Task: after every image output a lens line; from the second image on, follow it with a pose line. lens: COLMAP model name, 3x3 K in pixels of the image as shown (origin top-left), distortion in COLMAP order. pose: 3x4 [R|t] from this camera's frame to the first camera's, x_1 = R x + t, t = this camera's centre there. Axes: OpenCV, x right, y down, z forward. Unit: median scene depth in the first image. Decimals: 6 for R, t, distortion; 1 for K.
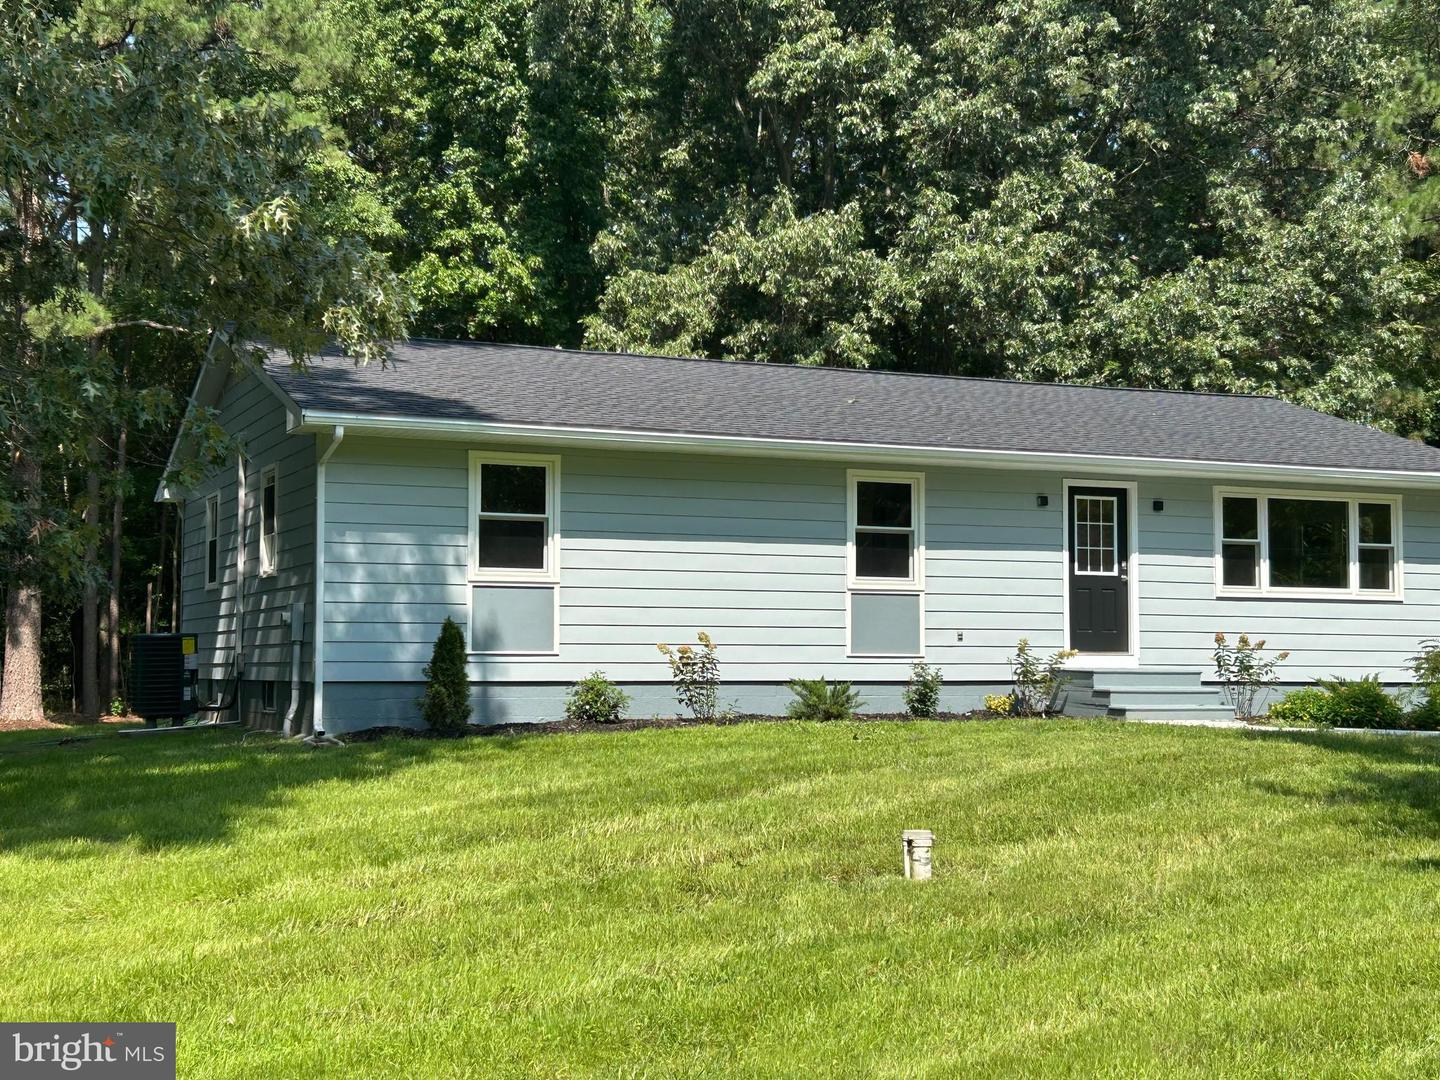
lens RADIAL K [[1739.4, 0, 720.0], [0, 1739.4, 540.0], [0, 0, 1]] dist [0.011736, 0.006462]
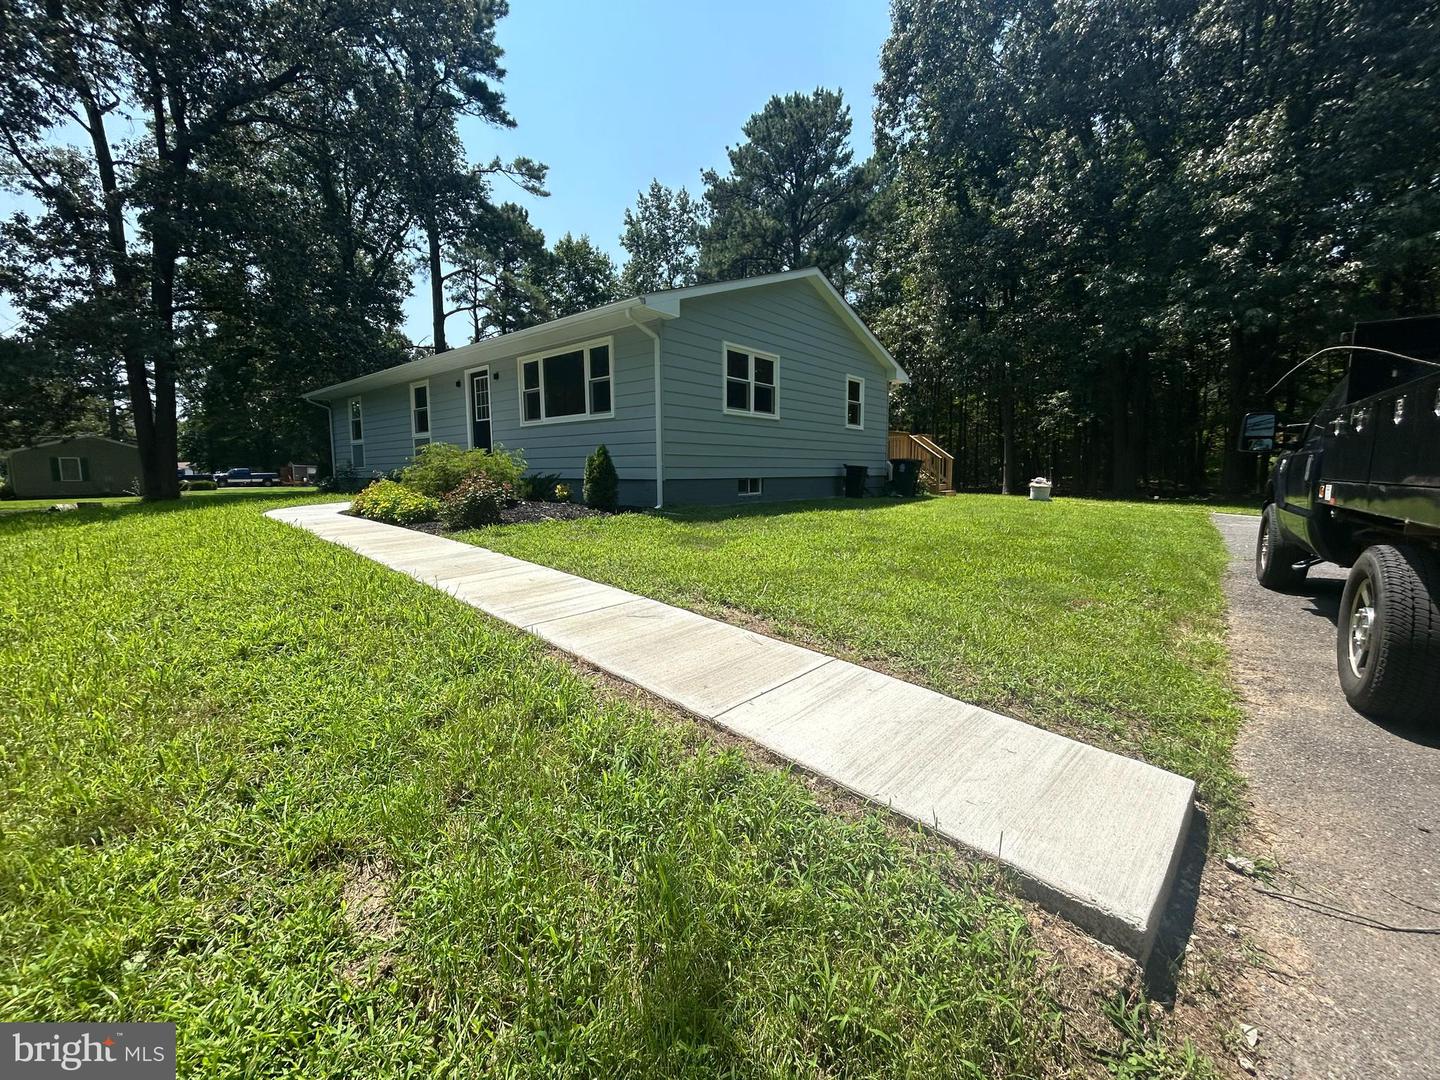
lens RADIAL K [[583.6, 0, 718.4], [0, 583.6, 538.0], [0, 0, 1]] dist [0.001680, 0.000781]
pose [[0.493863, 0.090094, -0.864860, 0.880979], [0.070651, 0.987172, 0.143180, 0.071593], [0.866665, -0.131815, 0.481163, 0.894430]]
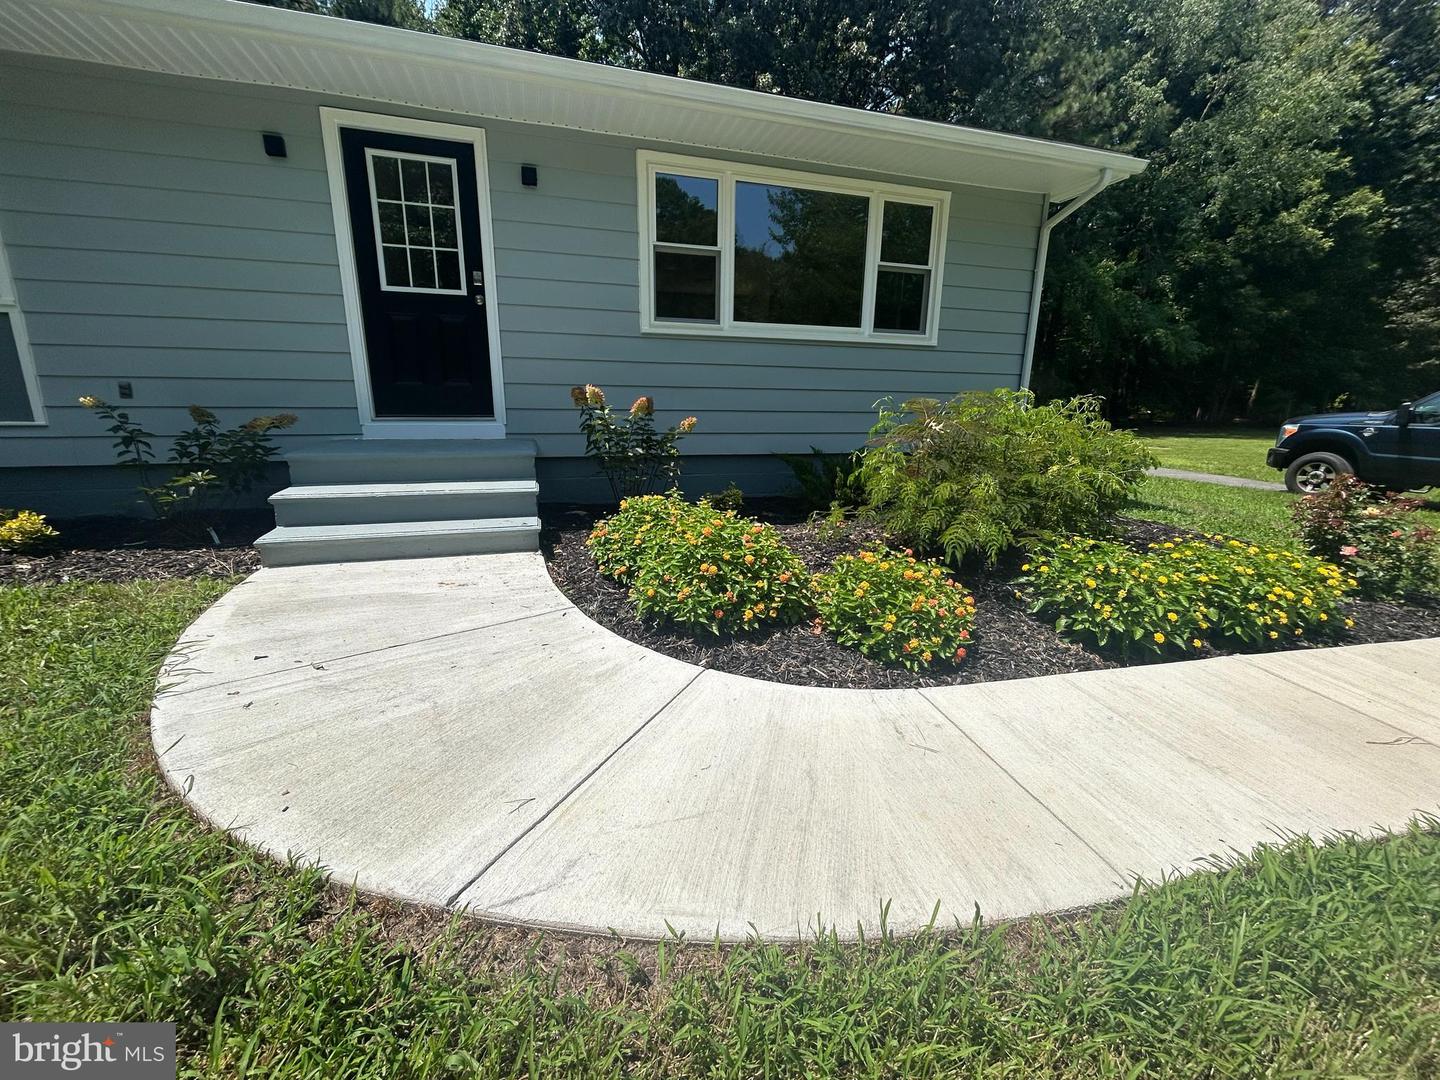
lens RADIAL K [[583.6, 0, 718.4], [0, 583.6, 538.0], [0, 0, 1]] dist [0.001680, 0.000781]
pose [[0.996912, 0.022627, -0.075203, 0.338860], [-0.000297, 0.958675, 0.284502, 0.044815], [0.078533, -0.283601, 0.955721, 0.772617]]
